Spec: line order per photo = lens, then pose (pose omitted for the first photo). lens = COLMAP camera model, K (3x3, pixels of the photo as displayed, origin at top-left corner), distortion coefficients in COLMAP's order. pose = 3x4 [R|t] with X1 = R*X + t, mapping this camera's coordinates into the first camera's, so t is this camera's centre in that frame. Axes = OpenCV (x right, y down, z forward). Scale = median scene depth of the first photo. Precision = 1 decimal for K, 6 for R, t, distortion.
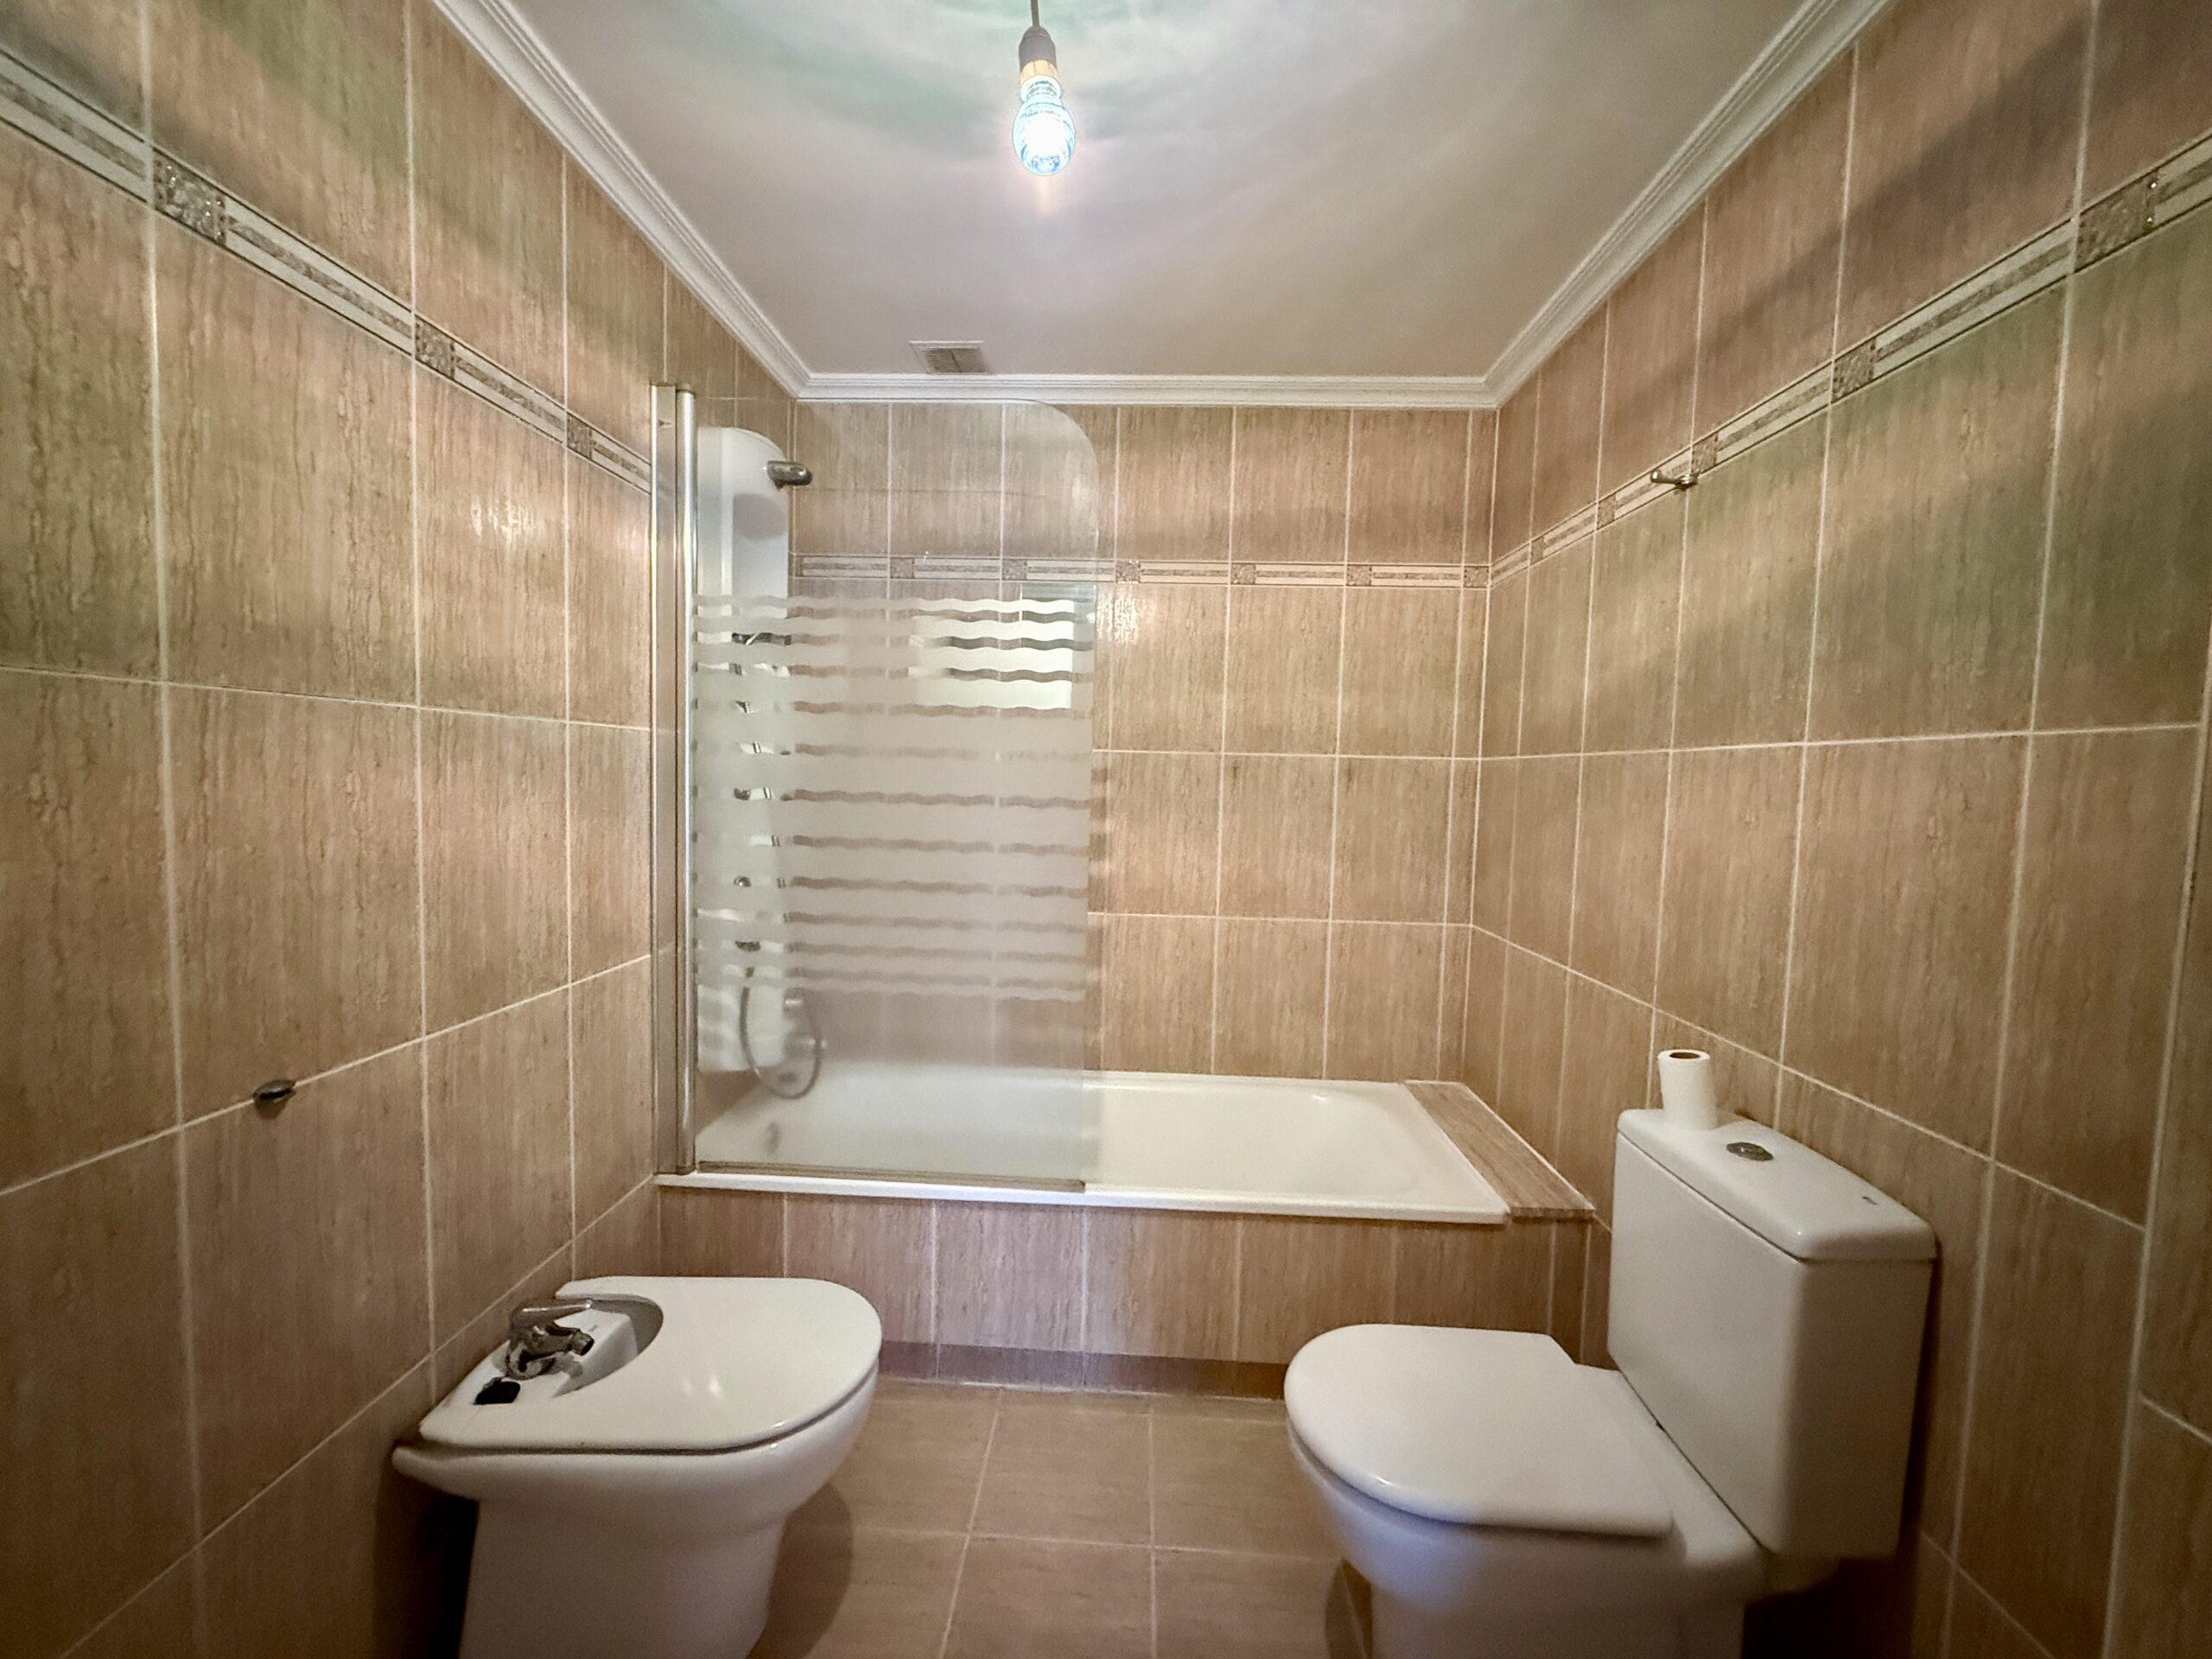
lens RADIAL K [[883.0, 0, 1105.9], [0, 883.0, 831.8], [0, 0, 1]] dist [0.001131, -0.000252]
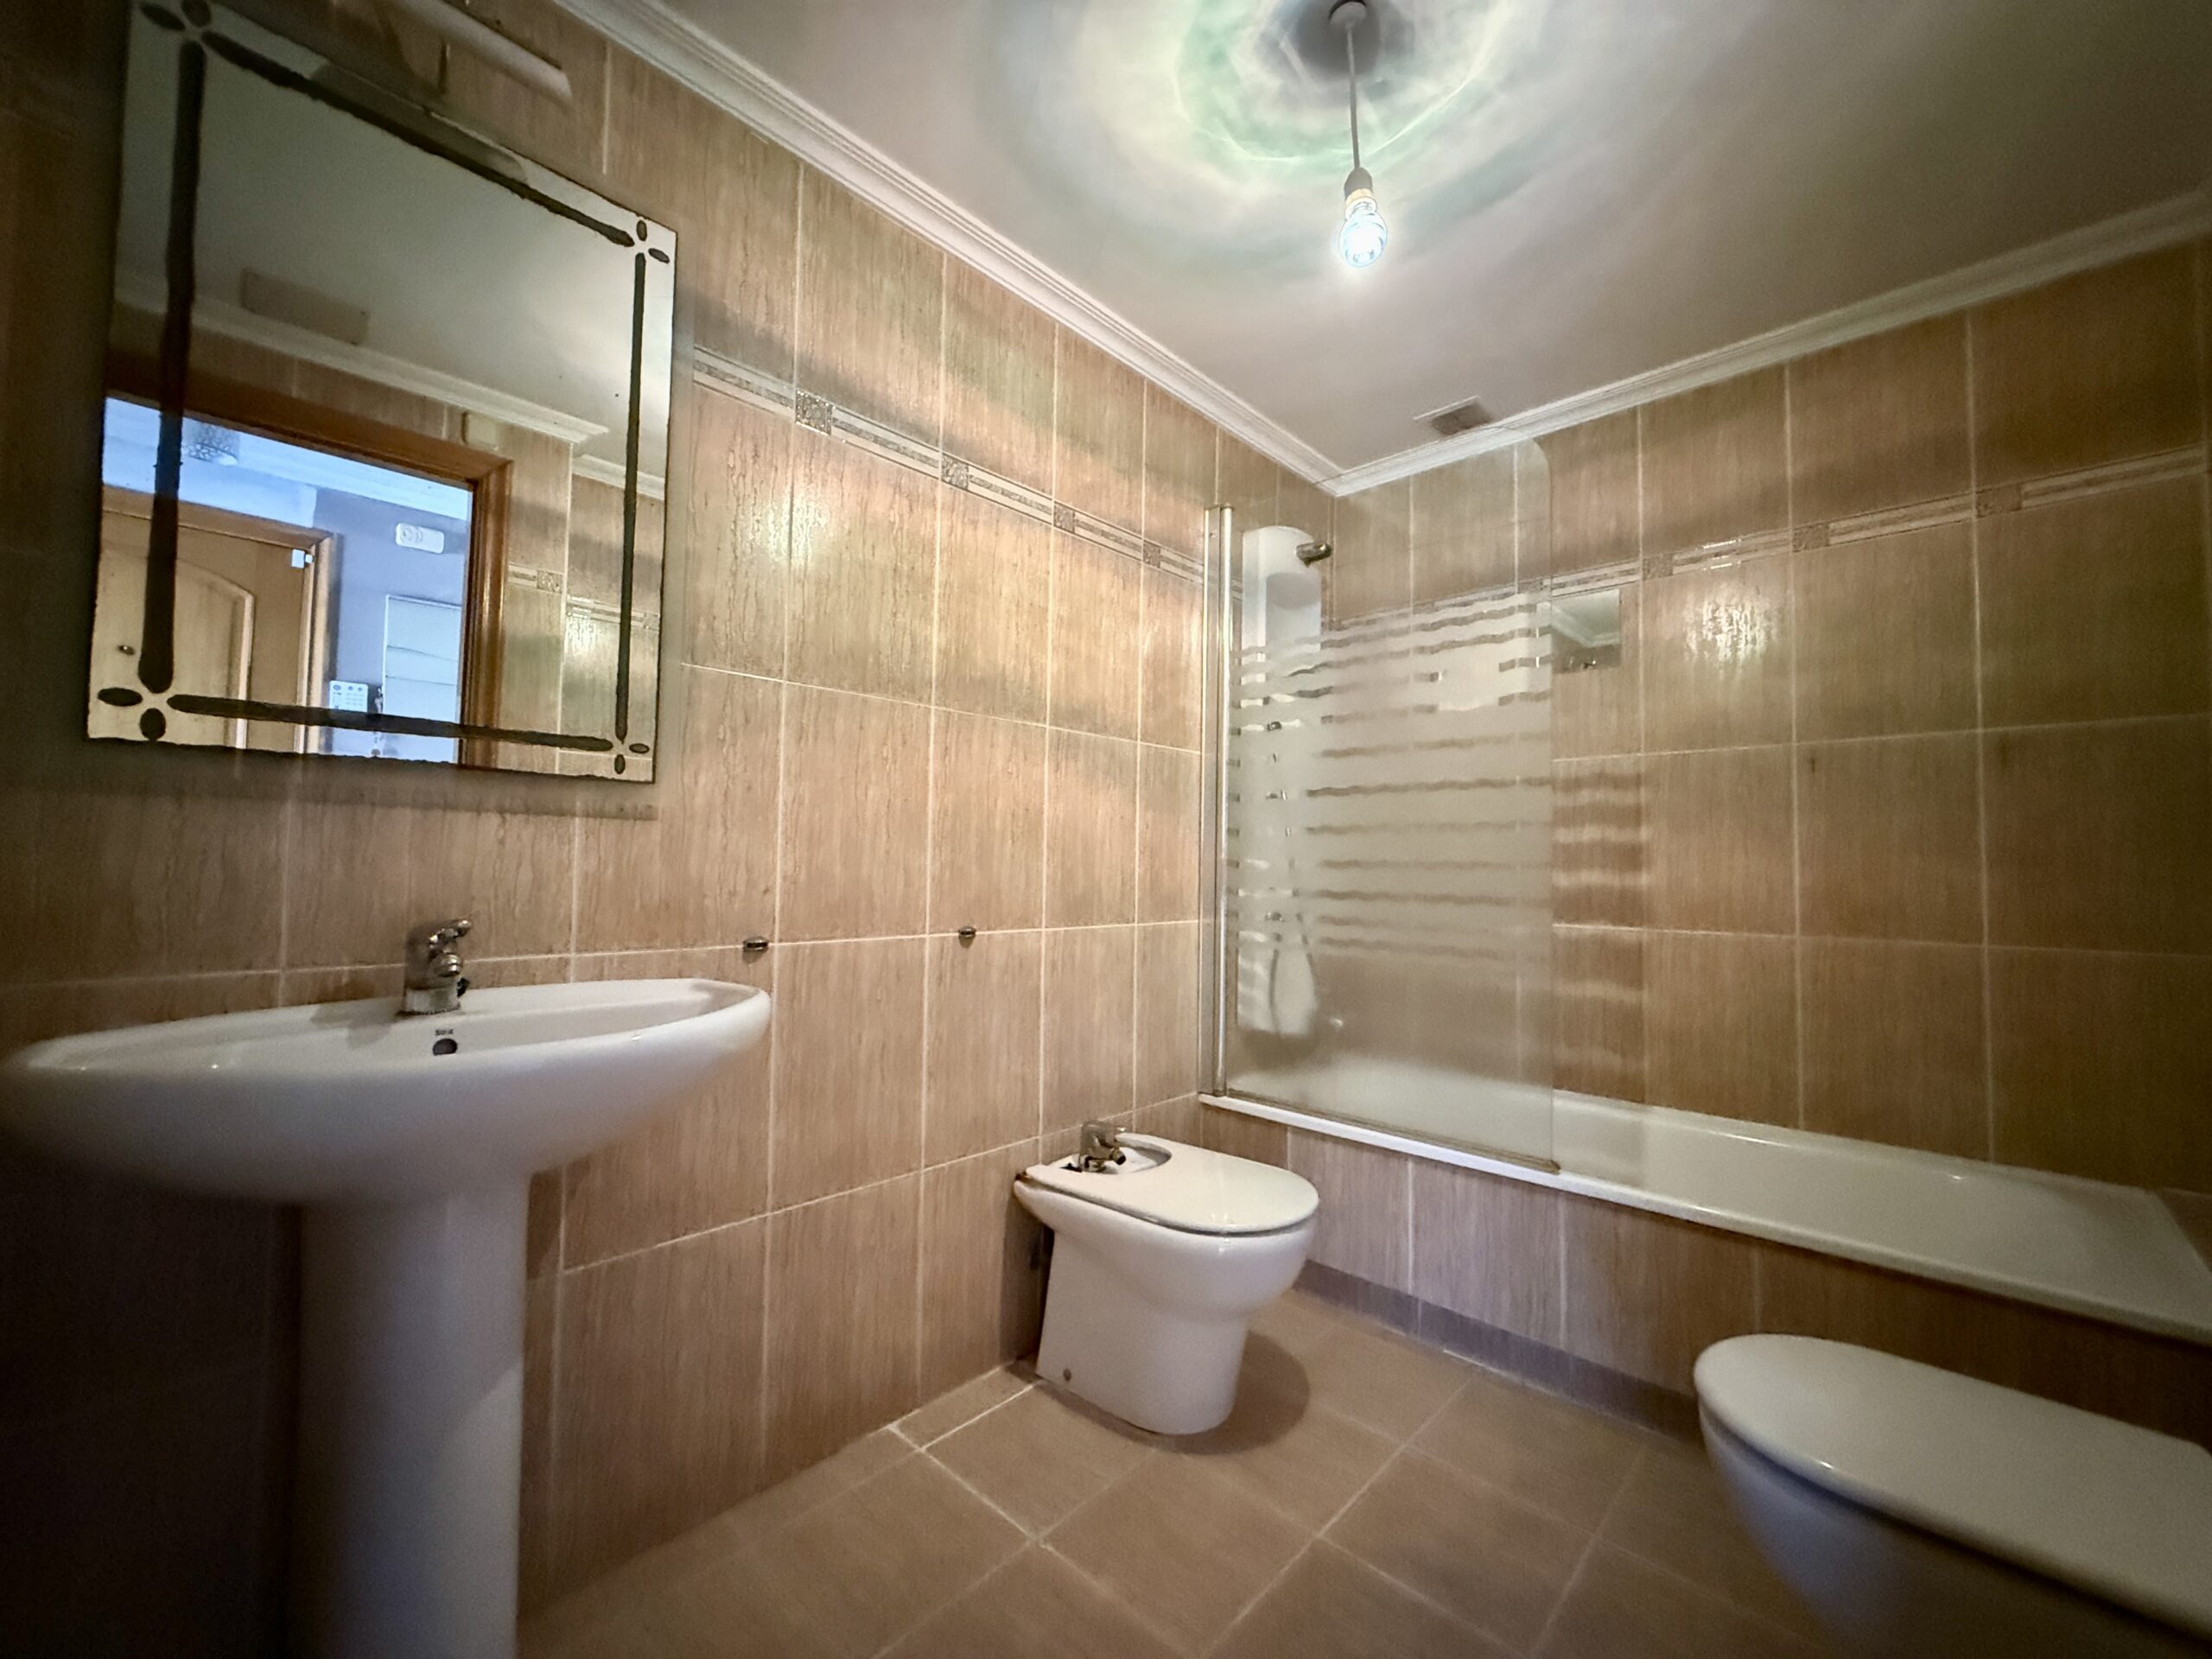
lens RADIAL K [[883.0, 0, 1105.1], [0, 883.0, 827.8], [0, 0, 1]] dist [0.001131, -0.000252]
pose [[0.756703, -0.044501, -0.652242, 0.296943], [-0.034590, 0.993558, -0.107918, 0.175929], [0.652843, 0.104223, 0.750289, -0.122435]]
